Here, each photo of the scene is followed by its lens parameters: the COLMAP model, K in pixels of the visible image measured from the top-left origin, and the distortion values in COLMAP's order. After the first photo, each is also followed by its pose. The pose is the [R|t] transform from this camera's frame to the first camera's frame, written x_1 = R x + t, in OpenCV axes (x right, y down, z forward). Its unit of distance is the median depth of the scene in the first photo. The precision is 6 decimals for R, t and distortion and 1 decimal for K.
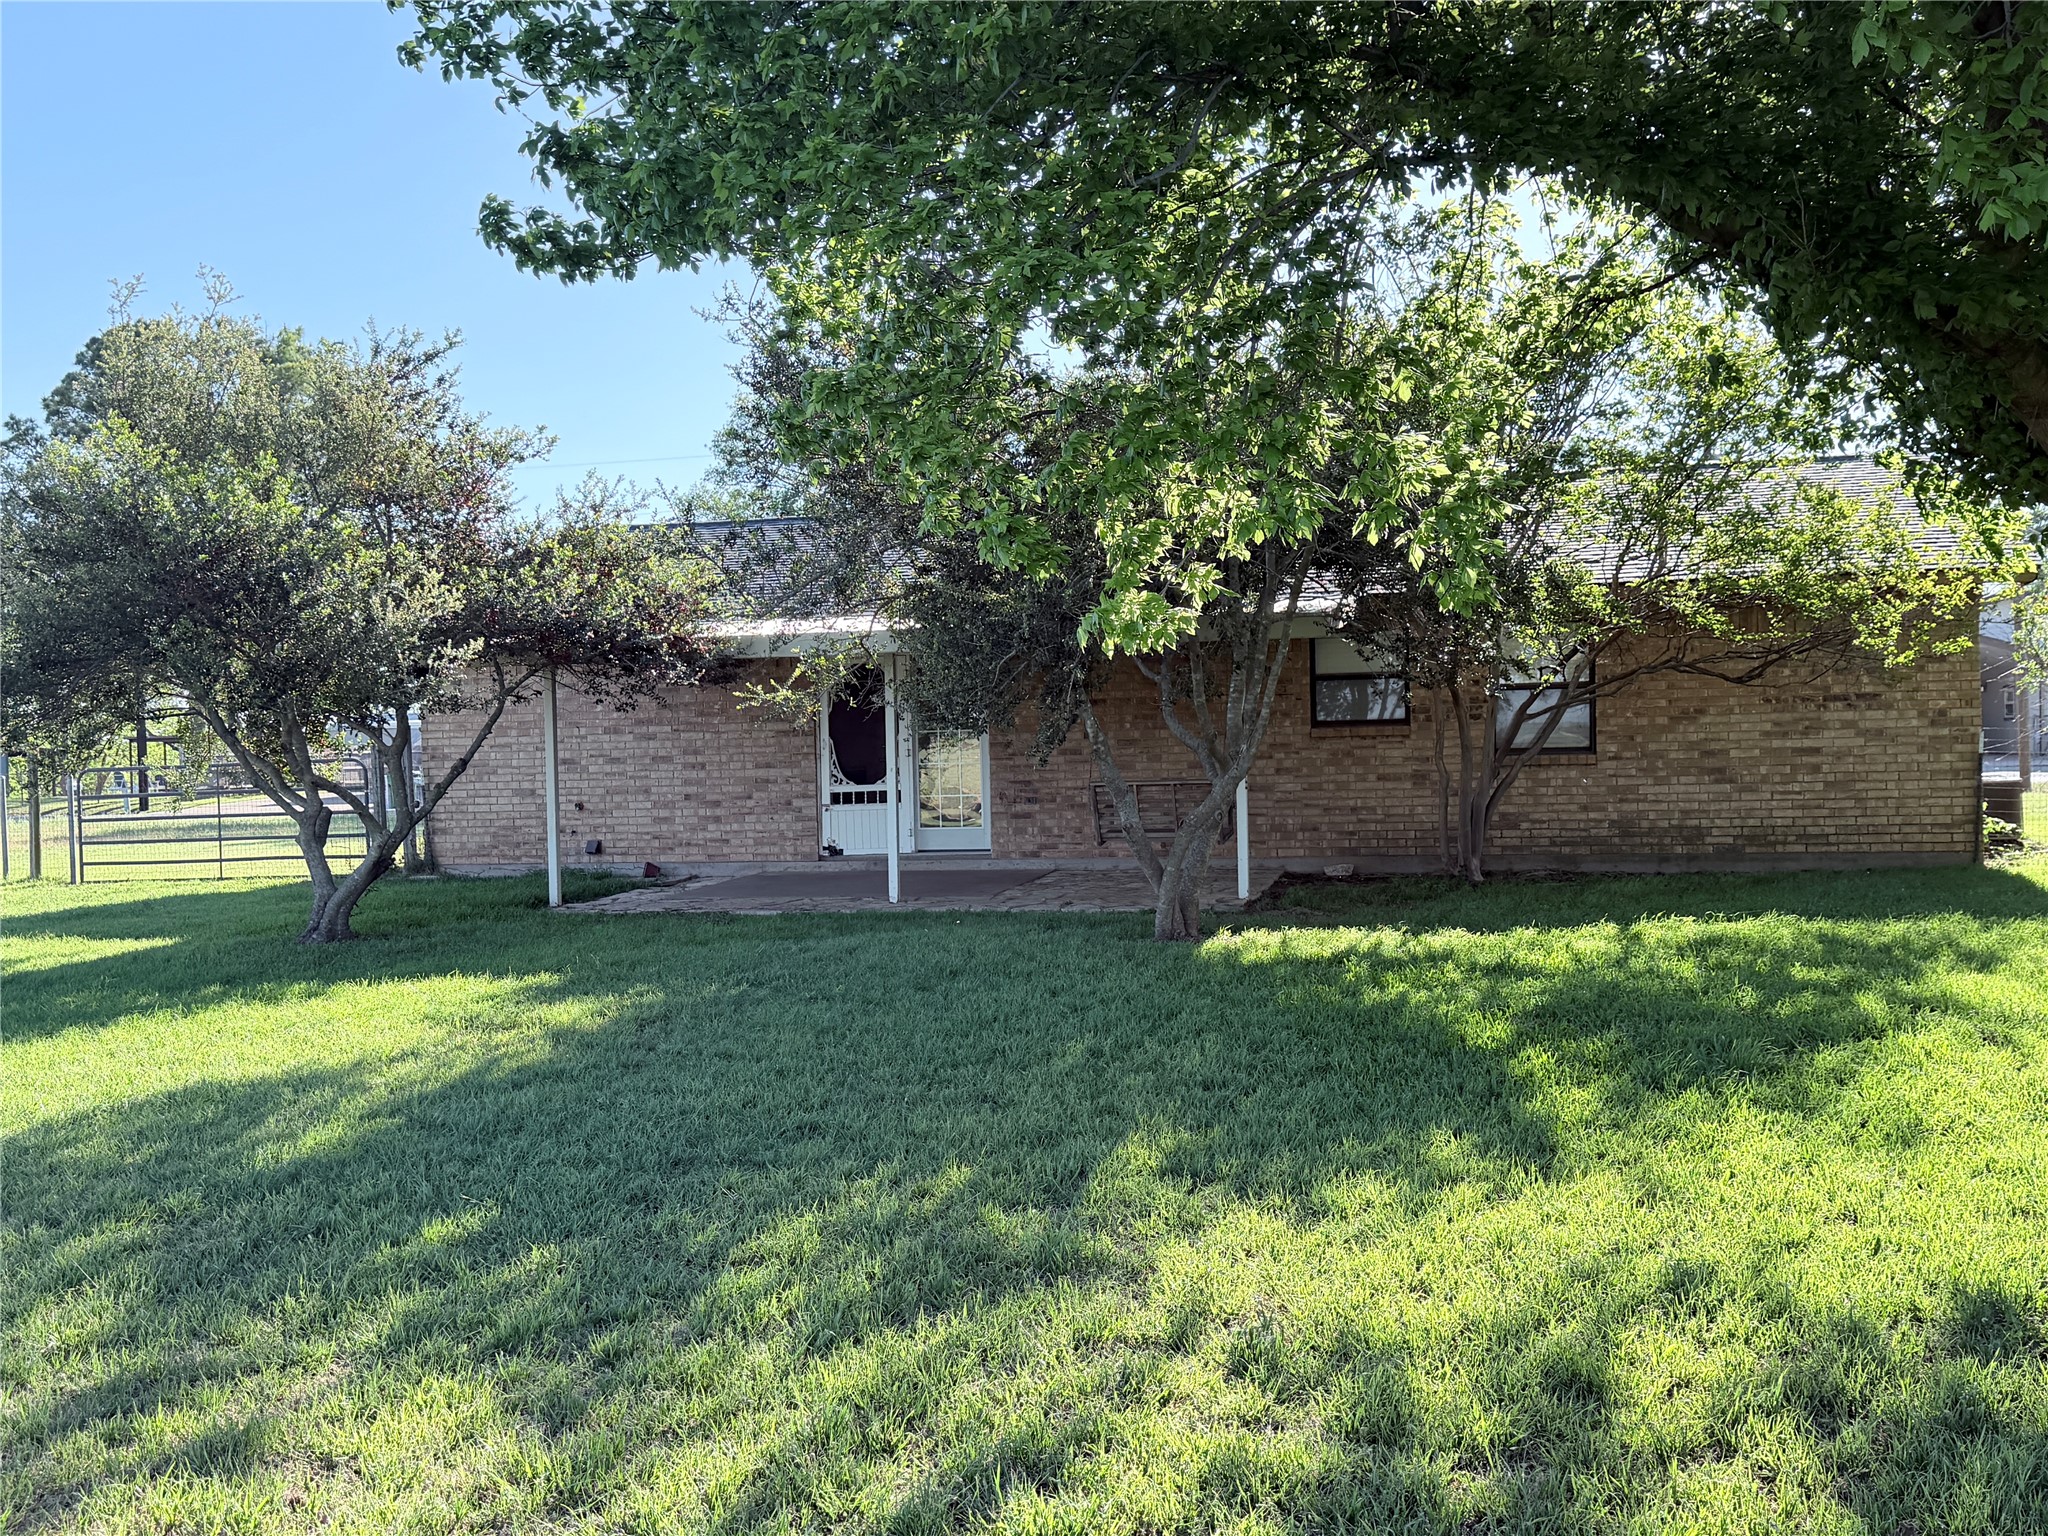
lens RADIAL K [[1921.8, 0, 1023.3], [0, 1921.8, 789.7], [0, 0, 1]] dist [0.155502, -0.368582]
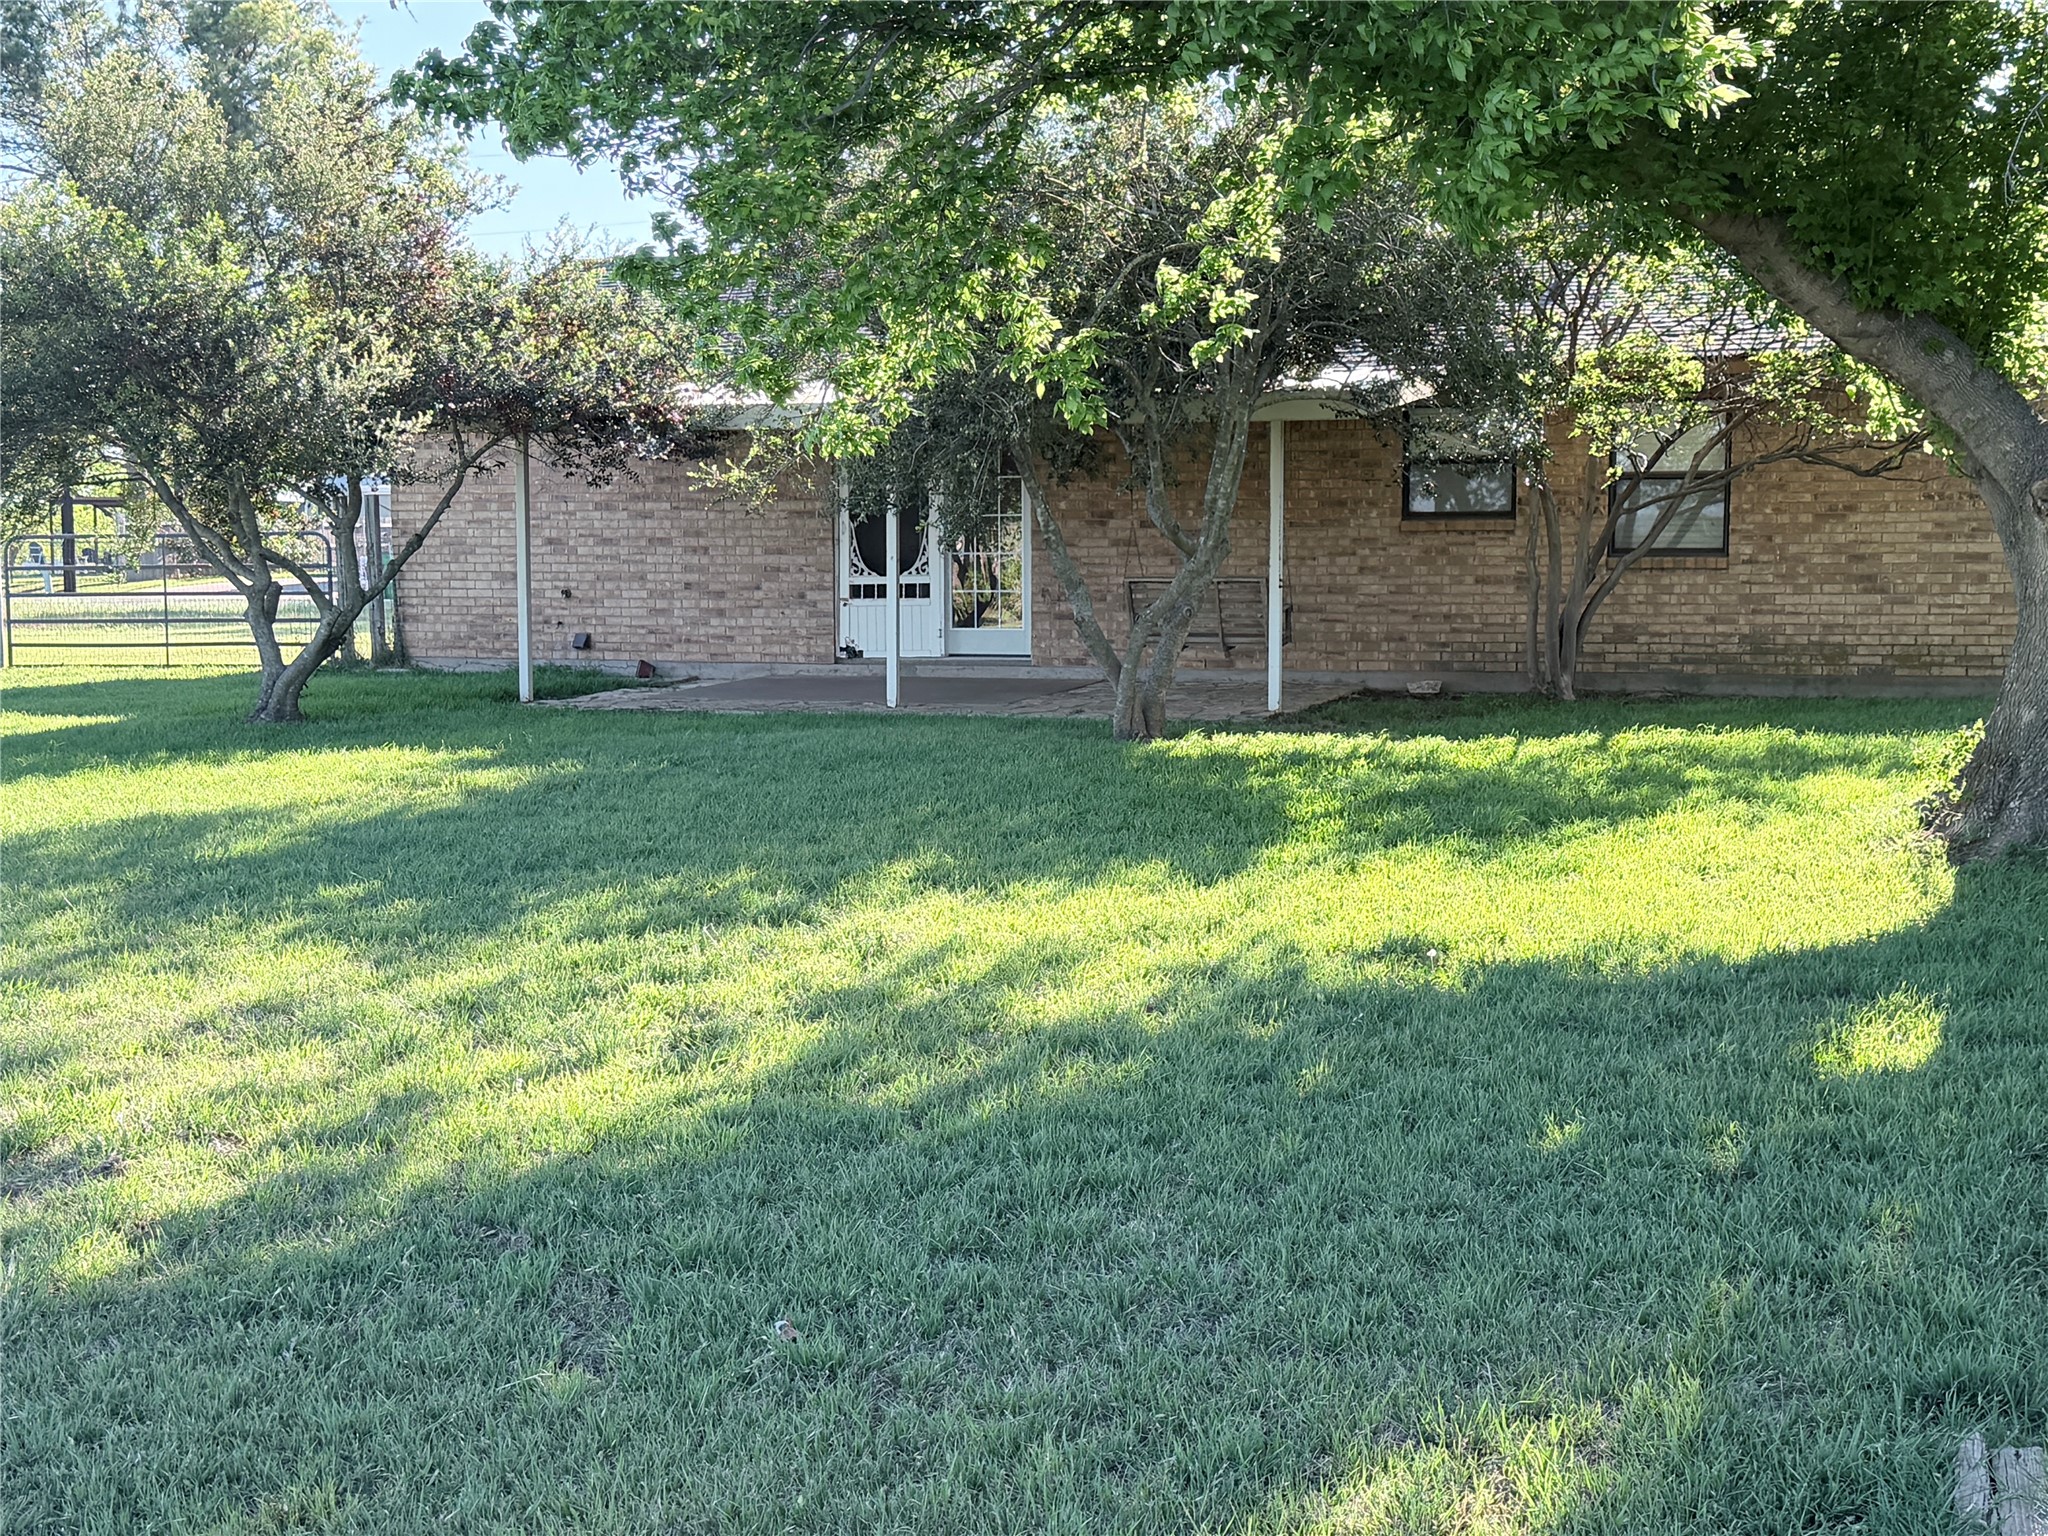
lens RADIAL K [[2762.9, 0, 1024.0], [0, 2762.9, 768.0], [0, 0, 1]] dist [0.174661, -0.346733]
pose [[0.995368, 0.028566, -0.091796, 0.155857], [-0.022891, 0.997796, 0.062289, 0.007538], [0.093373, -0.059899, 0.993828, -0.380261]]
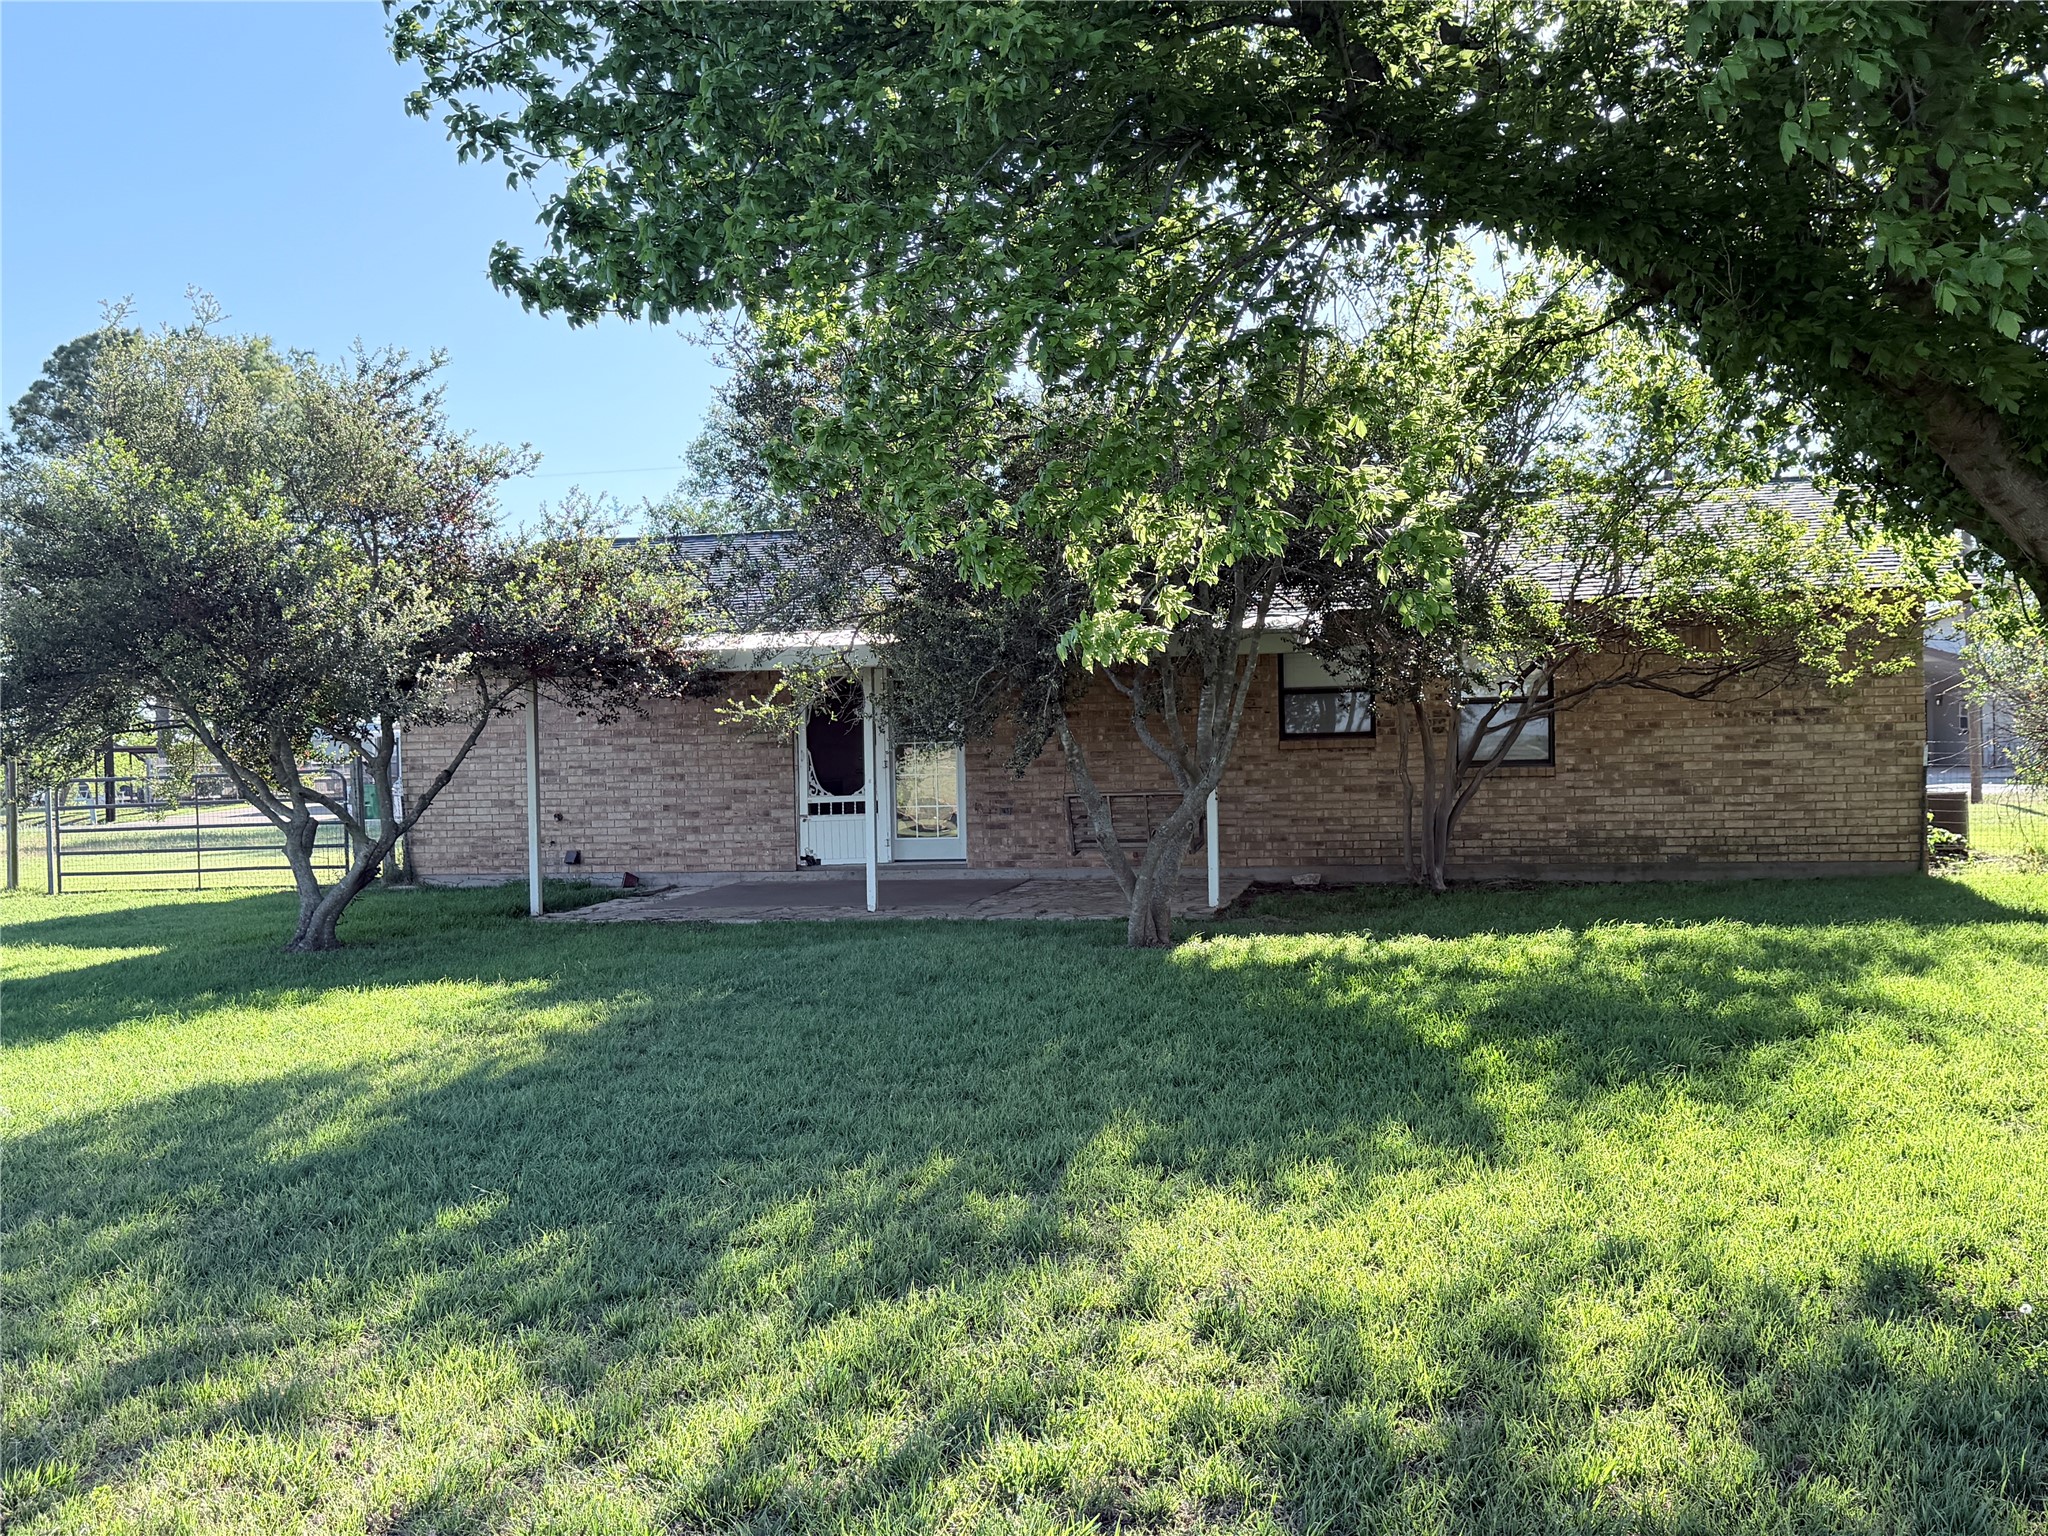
lens RADIAL K [[1923.3, 0, 1045.3], [0, 1923.3, 784.2], [0, 0, 1]] dist [0.156148, -0.370626]
pose [[0.999664, 0.000619, 0.025916, -0.002667], [-0.000401, 0.999965, -0.008409, -0.000190], [-0.025920, 0.008396, 0.999629, -0.031980]]
